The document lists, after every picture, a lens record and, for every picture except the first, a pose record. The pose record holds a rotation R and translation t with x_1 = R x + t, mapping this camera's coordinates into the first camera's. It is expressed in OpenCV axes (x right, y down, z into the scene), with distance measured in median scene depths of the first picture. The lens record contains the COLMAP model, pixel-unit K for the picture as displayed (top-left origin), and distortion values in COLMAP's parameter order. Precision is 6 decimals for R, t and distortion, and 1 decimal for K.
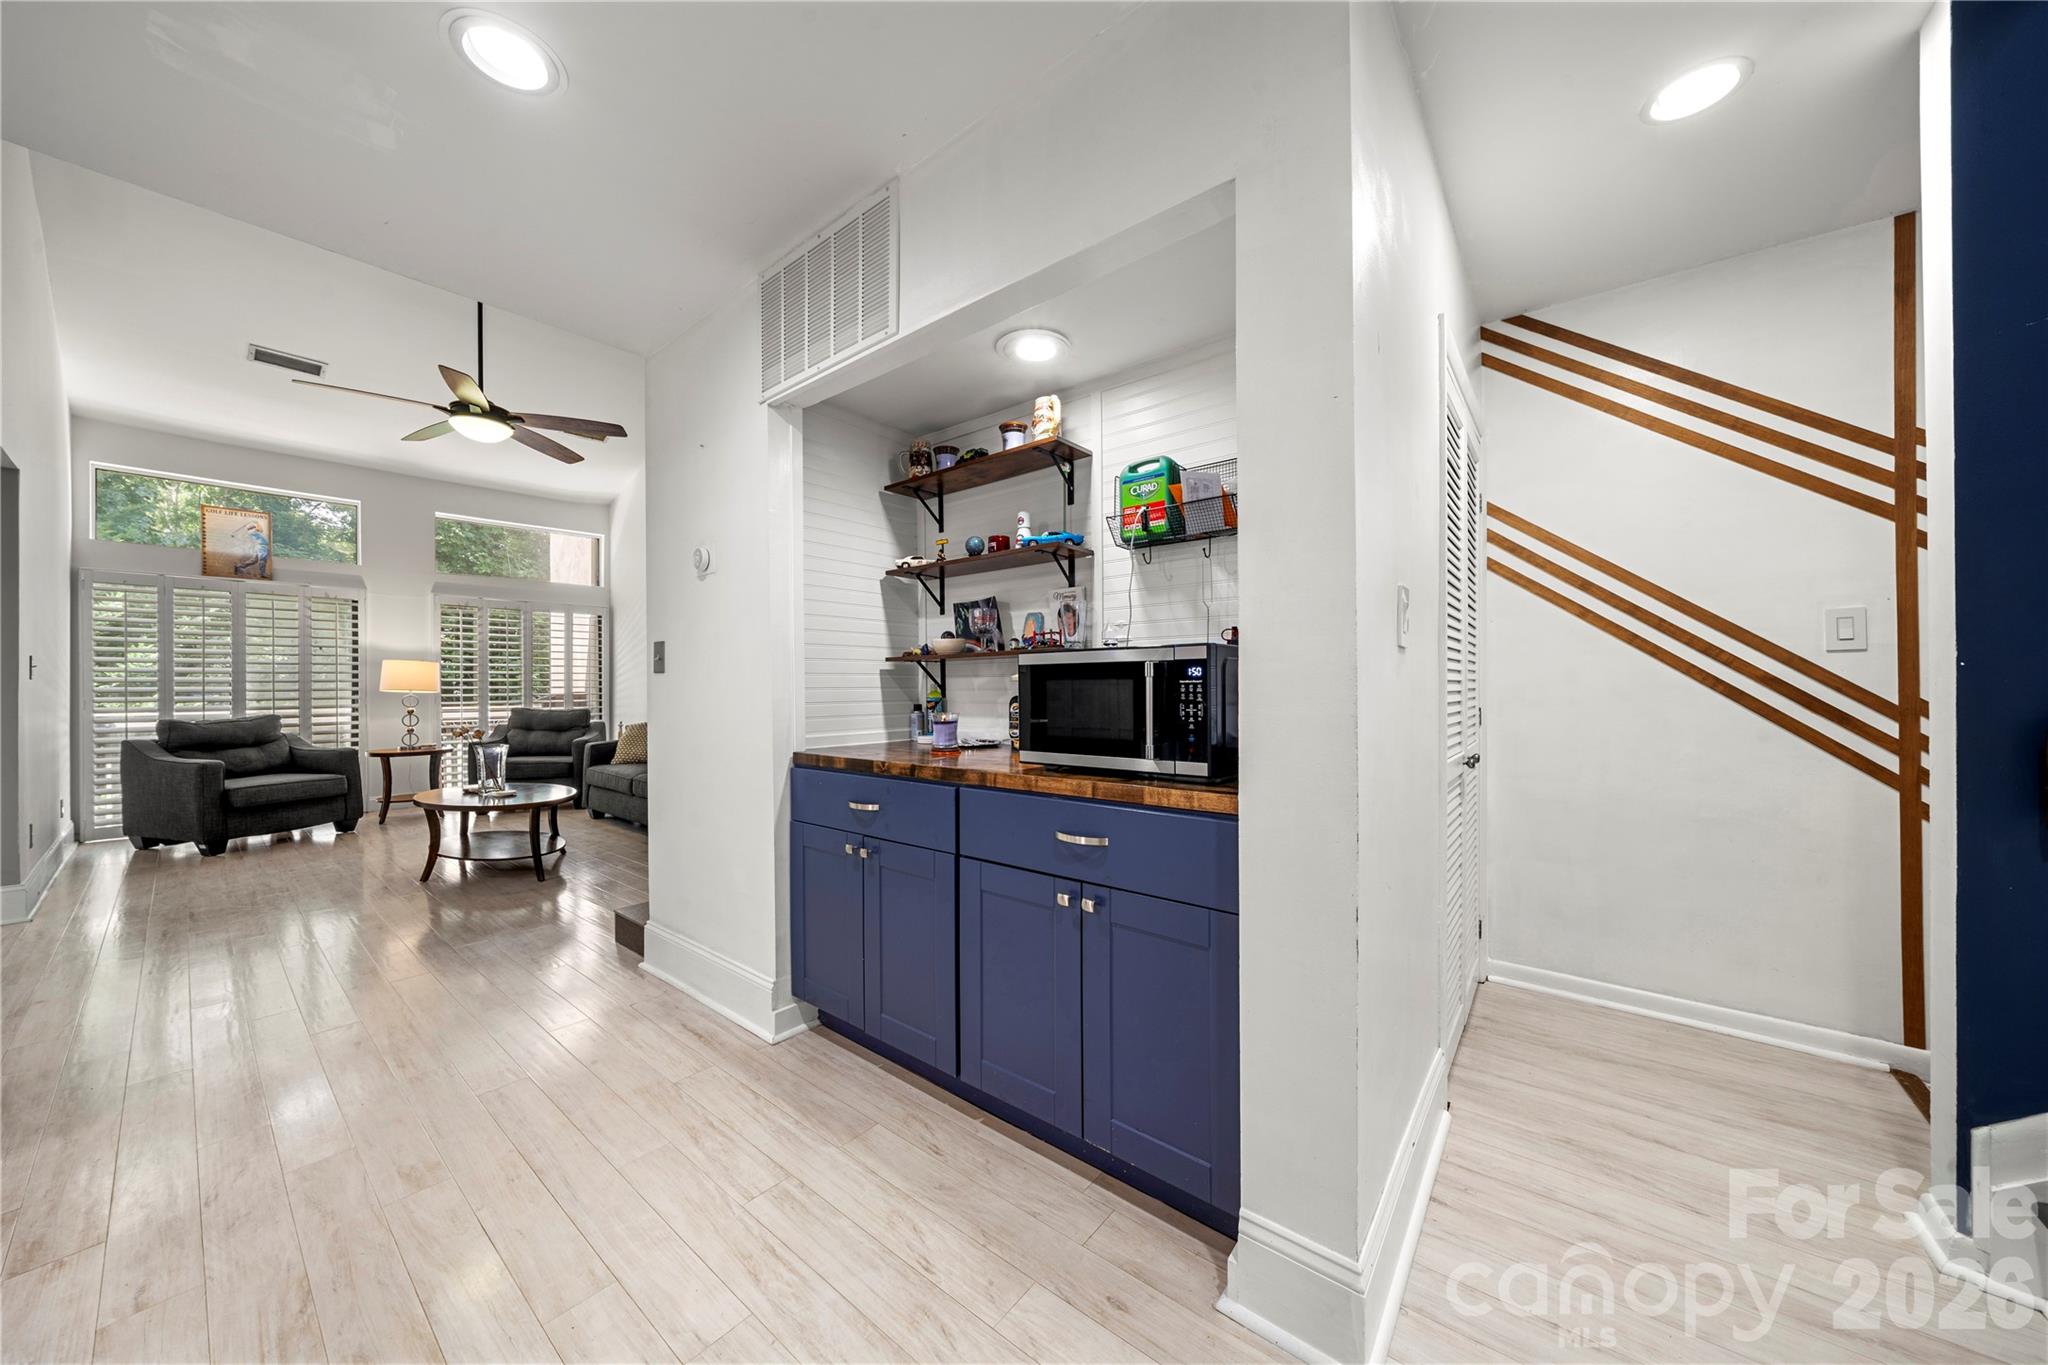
lens RADIAL K [[691.8, 0, 1017.8], [0, 691.8, 691.6], [0, 0, 1]] dist [-0.004405, -0.000062]
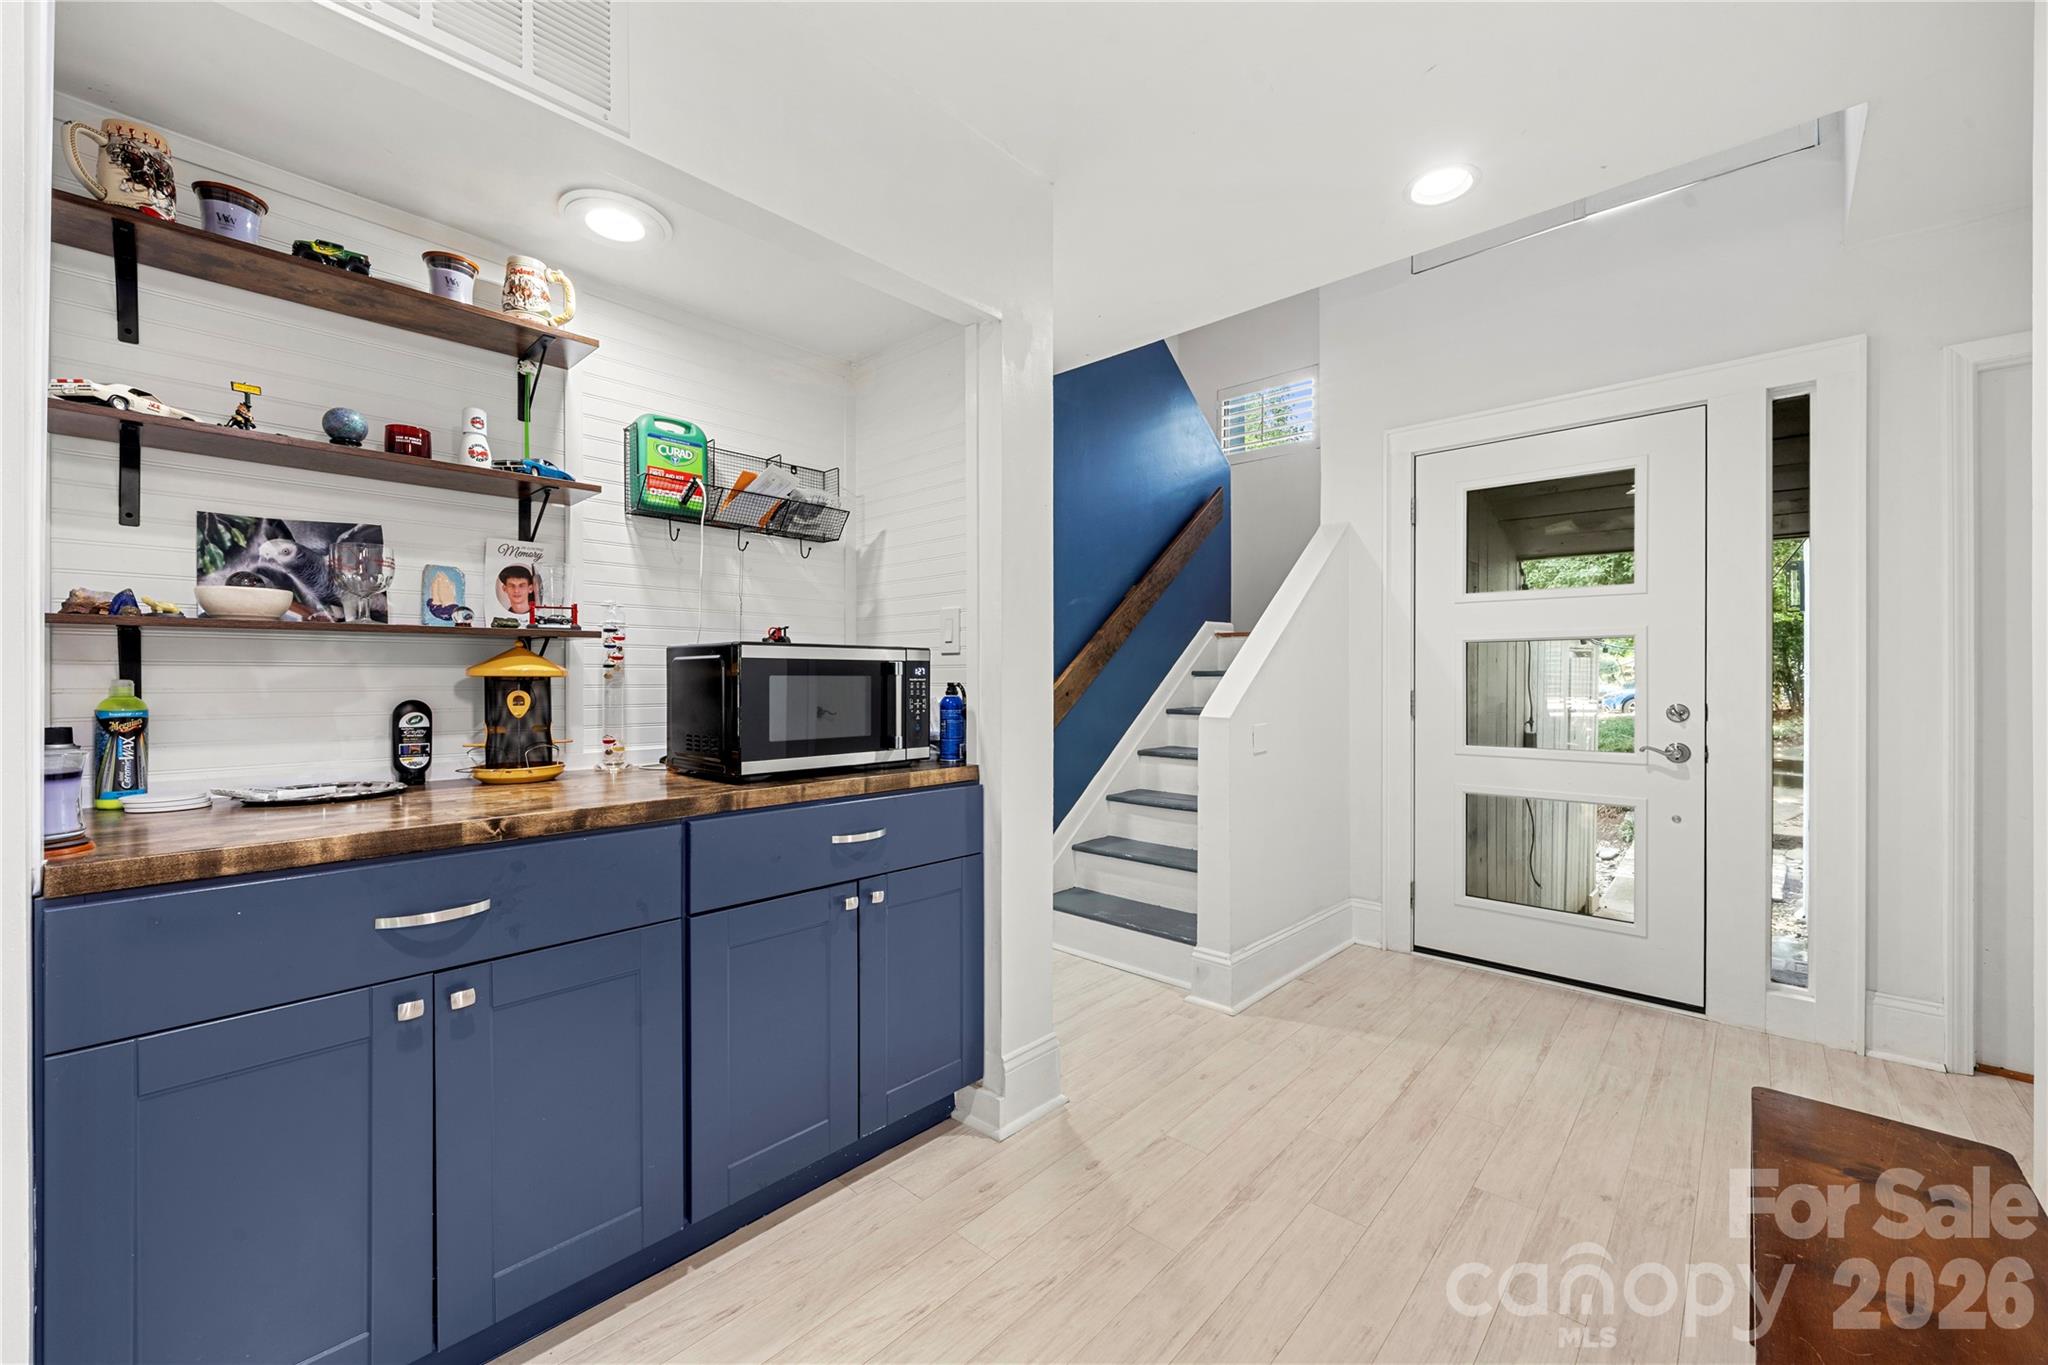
lens RADIAL K [[801.0, 0, 1024.8], [0, 801.0, 678.6], [0, 0, 1]] dist [-0.000814, -0.000017]
pose [[0.065848, 0.006320, 0.997810, -0.351916], [0.008557, 0.999940, -0.006898, -0.001742], [-0.997793, 0.008992, 0.065790, 0.228893]]
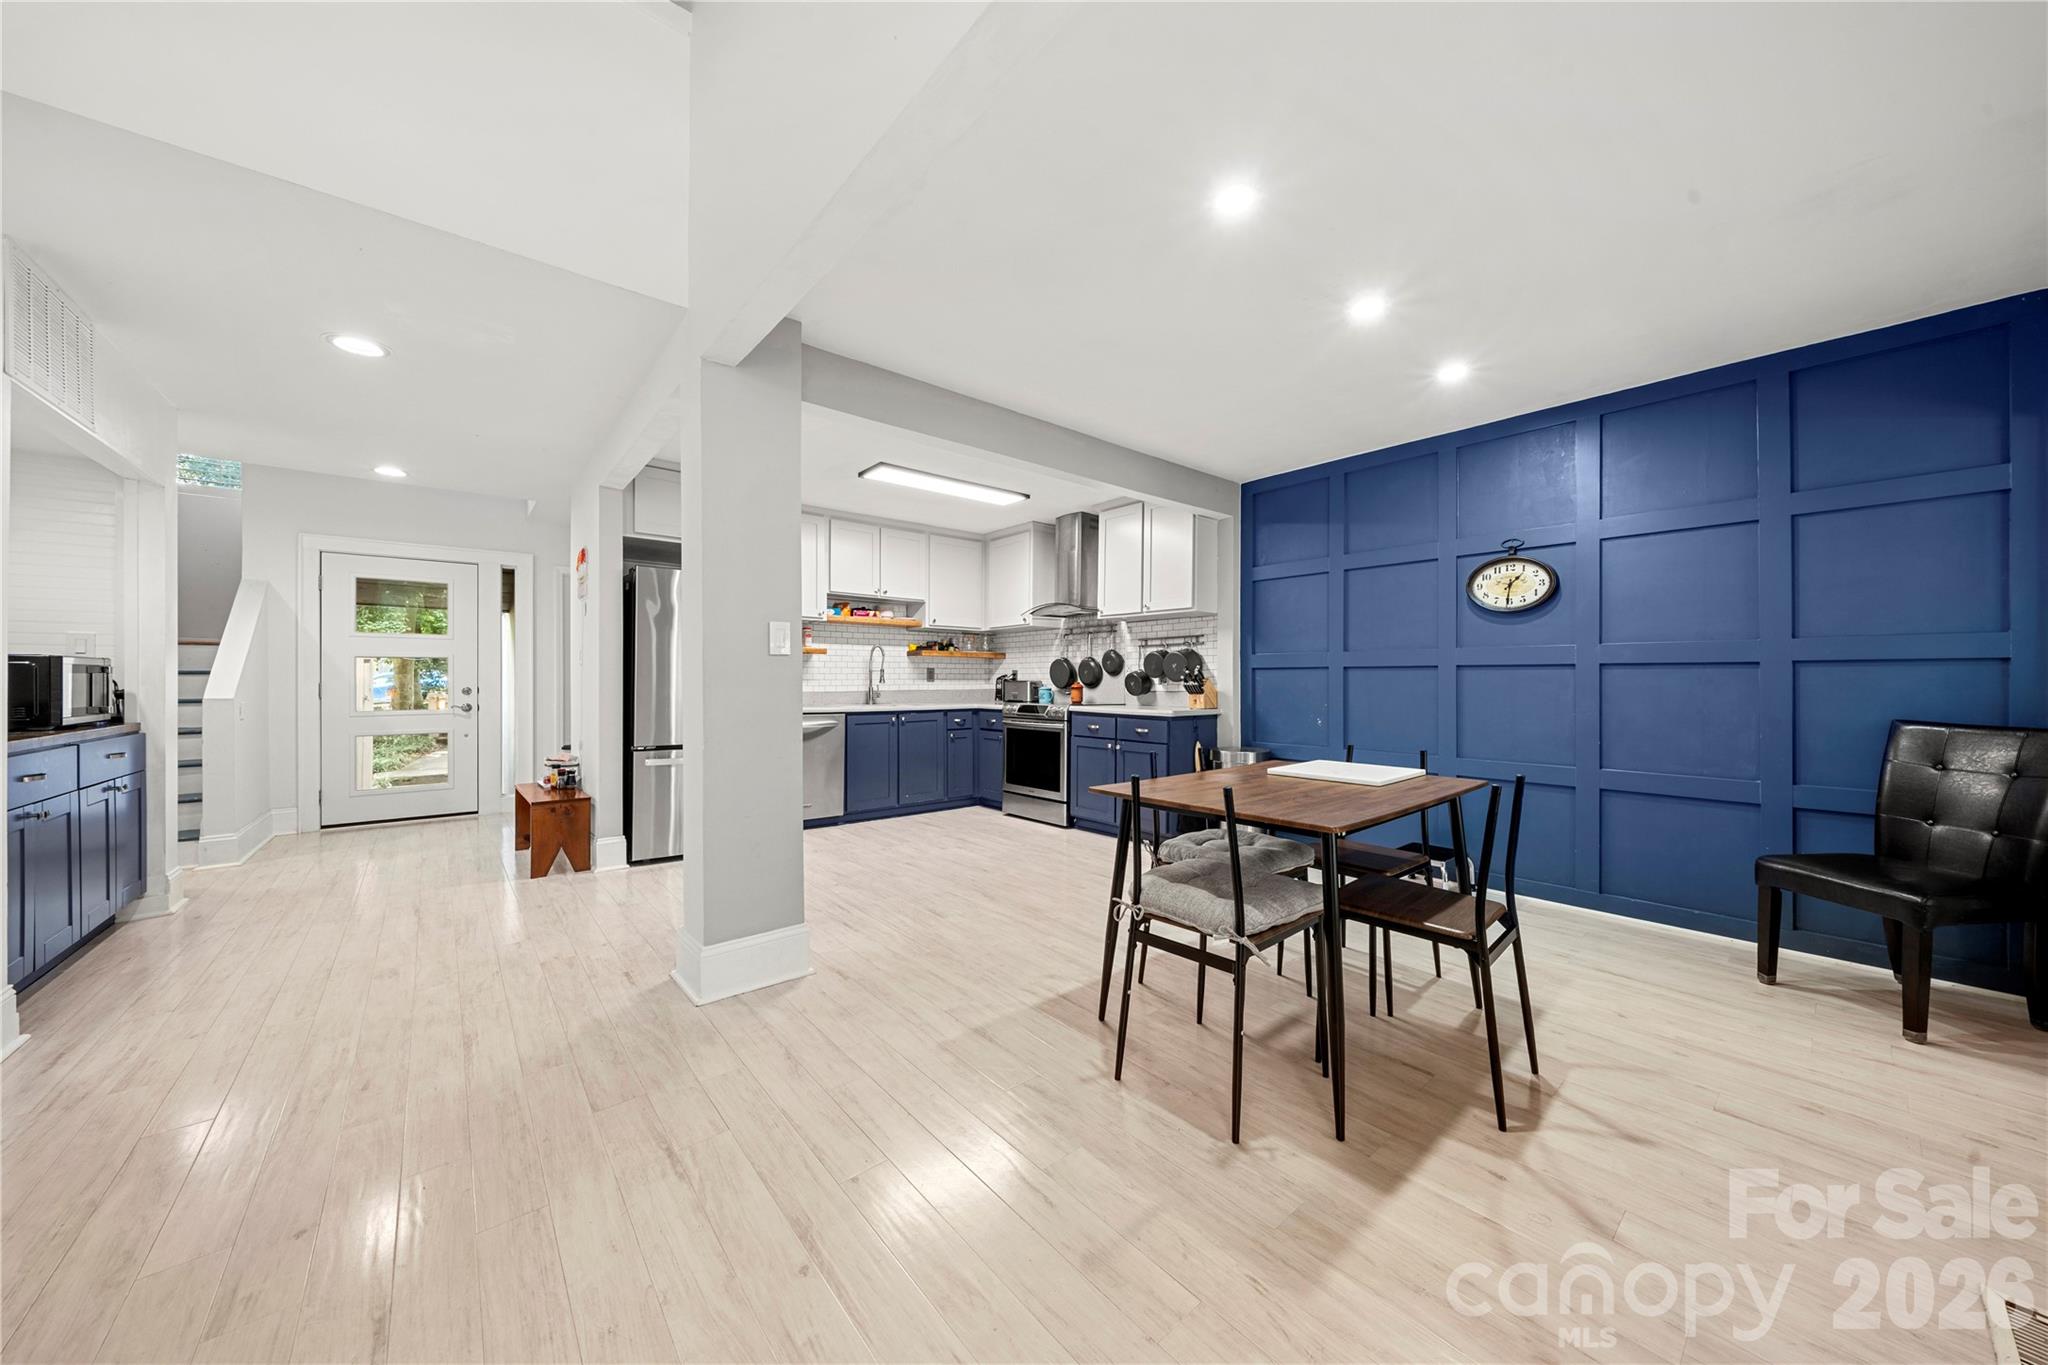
lens RADIAL K [[698.5, 0, 1022.3], [0, 698.5, 680.4], [0, 0, 1]] dist [-0.004033, -0.000127]
pose [[-0.981847, 0.006838, 0.189552, -0.928161], [0.008985, 0.999905, 0.010471, 0.000918], [-0.189463, 0.011984, -0.981815, 0.810387]]
